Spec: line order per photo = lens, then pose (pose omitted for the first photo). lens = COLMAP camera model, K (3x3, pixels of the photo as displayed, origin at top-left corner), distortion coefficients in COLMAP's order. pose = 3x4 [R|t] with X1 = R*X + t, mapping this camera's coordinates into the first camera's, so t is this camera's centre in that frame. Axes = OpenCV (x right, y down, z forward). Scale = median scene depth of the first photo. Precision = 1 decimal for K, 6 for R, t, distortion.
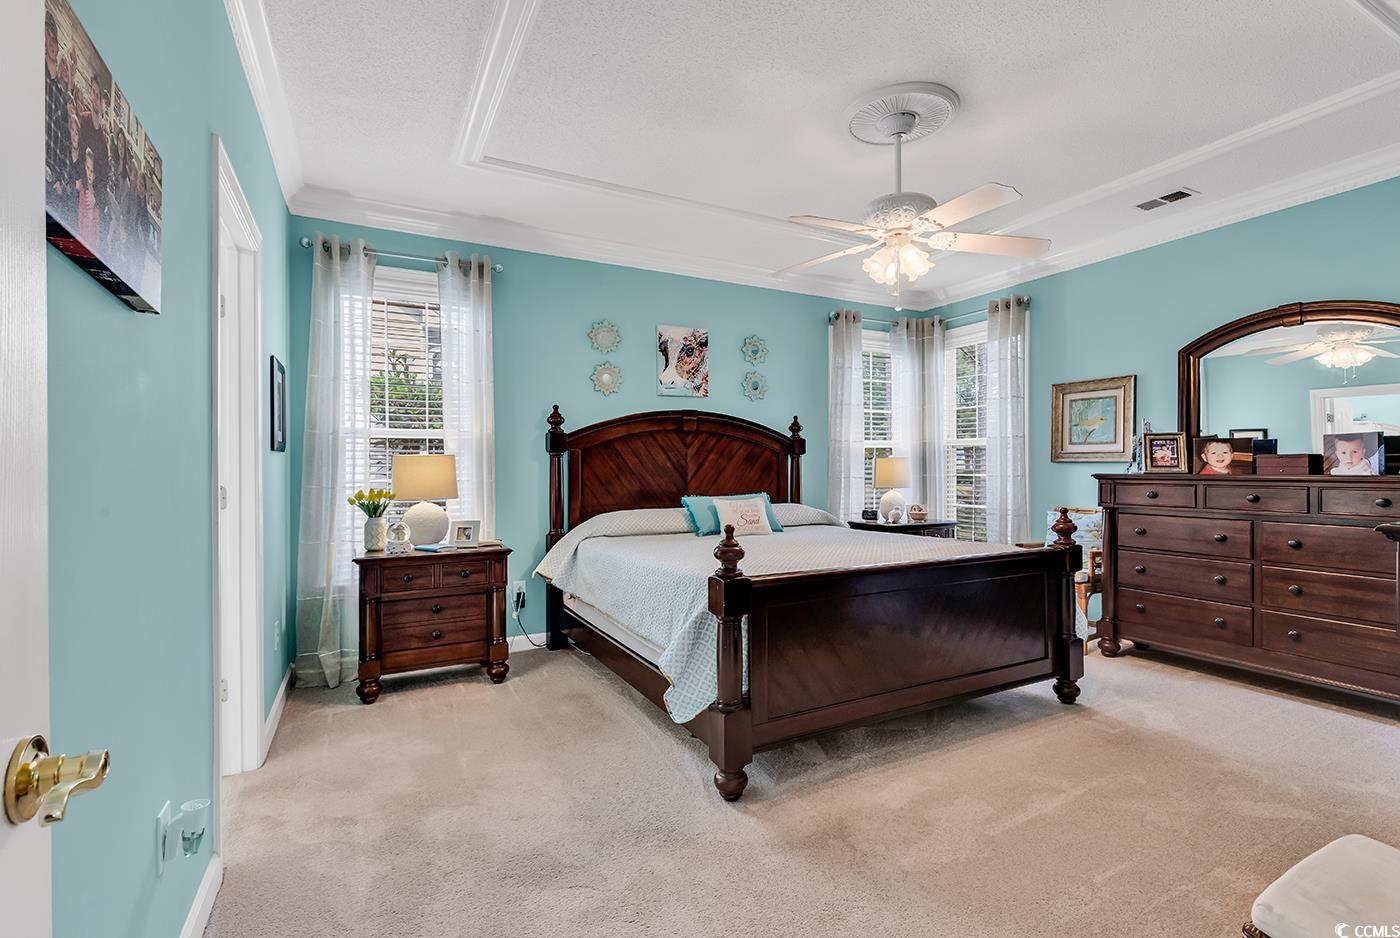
lens RADIAL K [[629.8, 0, 701.2], [0, 629.8, 474.8], [0, 0, 1]] dist [0.001443, 0.000112]
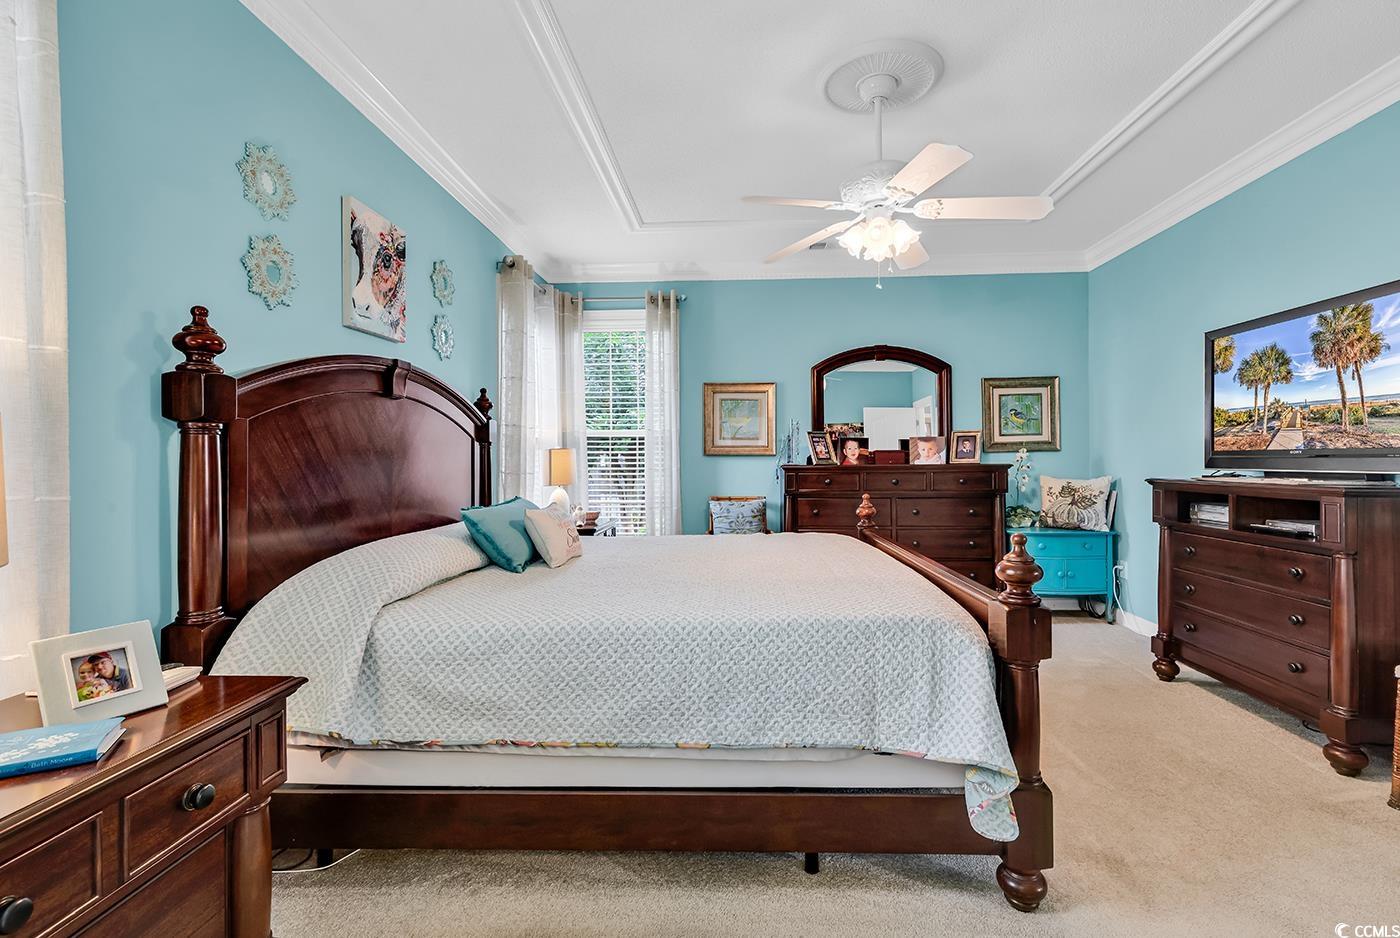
lens RADIAL K [[637.1, 0, 708.6], [0, 637.1, 466.6], [0, 0, 1]] dist [-0.000135, -0.000061]
pose [[0.506734, -0.007954, 0.862066, -0.423985], [0.013019, 0.999914, 0.001573, -0.002637], [-0.862004, 0.010426, 0.506793, 0.506270]]
